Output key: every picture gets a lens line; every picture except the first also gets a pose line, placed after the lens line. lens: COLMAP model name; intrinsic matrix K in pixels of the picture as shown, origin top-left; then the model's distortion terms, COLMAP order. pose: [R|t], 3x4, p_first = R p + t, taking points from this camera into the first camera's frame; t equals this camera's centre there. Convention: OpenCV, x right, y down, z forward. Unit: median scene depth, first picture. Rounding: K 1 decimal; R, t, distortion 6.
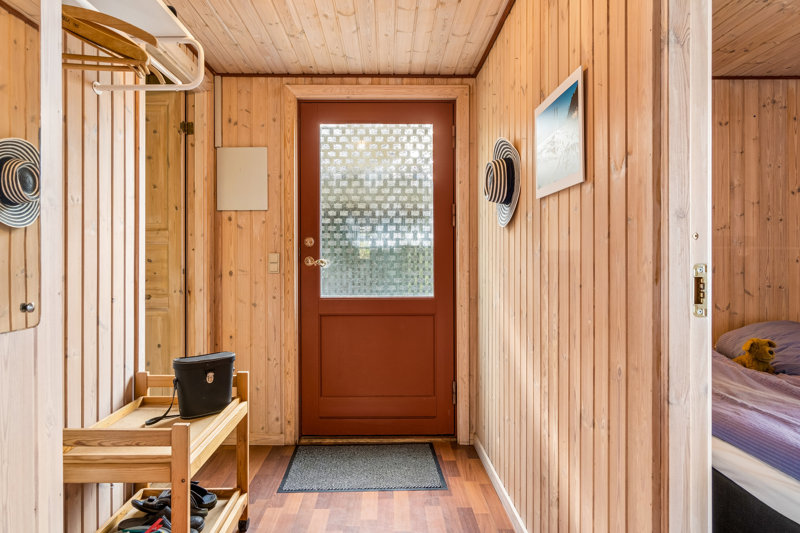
lens RADIAL K [[505.3, 0, 395.7], [0, 505.3, 261.9], [0, 0, 1]] dist [0.005226, 0.000265]
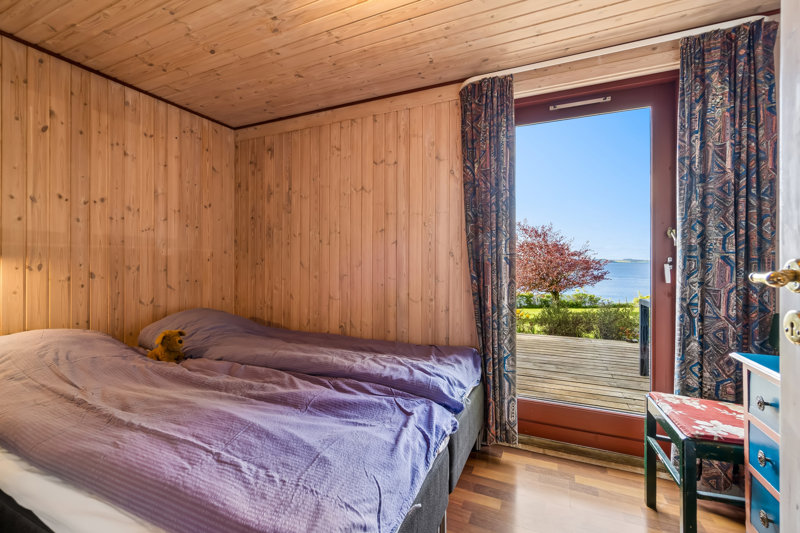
lens RADIAL K [[350.9, 0, 397.6], [0, 350.9, 261.8], [0, 0, 1]] dist [-0.001478, 0.000143]
pose [[0.423528, 0.001393, 0.905882, 0.186711], [-0.001834, 0.999998, -0.000680, 0.002235], [-0.905881, -0.001374, 0.423529, 0.185024]]
